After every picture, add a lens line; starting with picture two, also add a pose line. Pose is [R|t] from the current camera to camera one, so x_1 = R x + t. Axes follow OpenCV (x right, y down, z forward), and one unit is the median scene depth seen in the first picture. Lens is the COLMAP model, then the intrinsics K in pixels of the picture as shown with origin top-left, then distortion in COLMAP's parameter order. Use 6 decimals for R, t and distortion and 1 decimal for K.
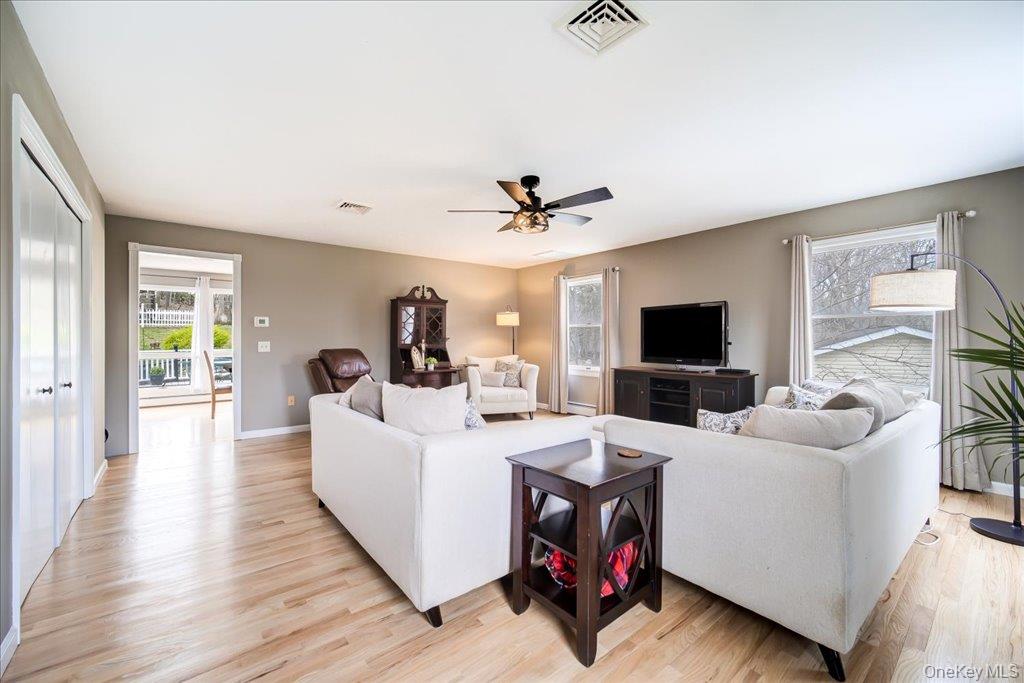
lens RADIAL K [[413.2, 0, 506.1], [0, 413.2, 336.4], [0, 0, 1]] dist [-0.001119, -0.000142]
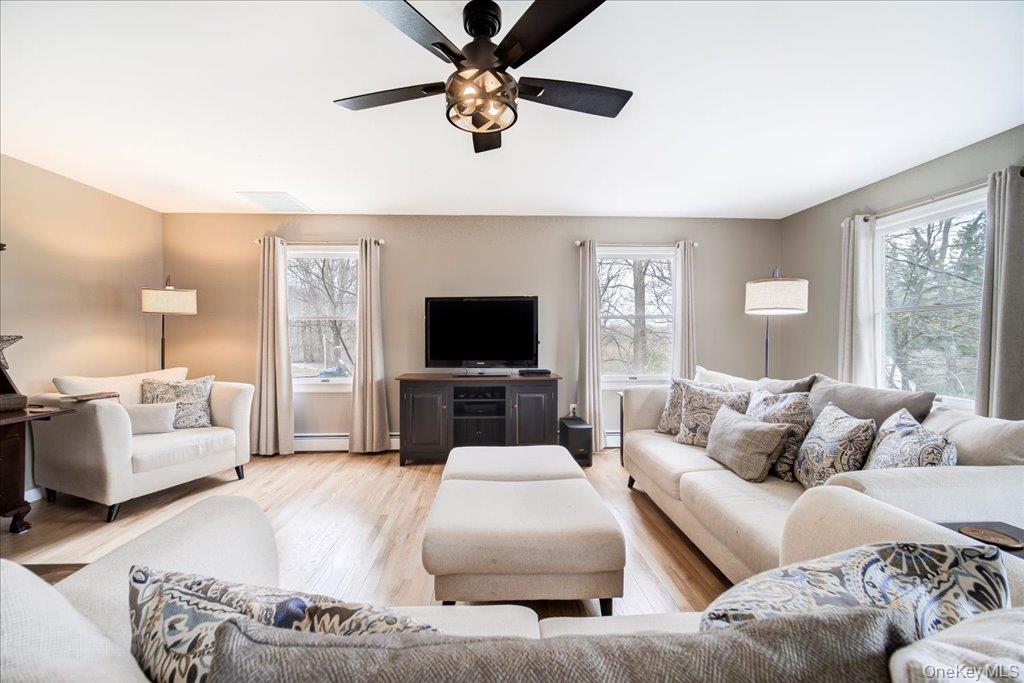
lens RADIAL K [[413.2, 0, 506.1], [0, 413.2, 336.4], [0, 0, 1]] dist [-0.001119, -0.000142]
pose [[0.599004, -0.003739, 0.800737, -0.177270], [-0.004419, 0.999958, 0.007976, -0.002856], [-0.800734, -0.008316, 0.598963, 0.361753]]
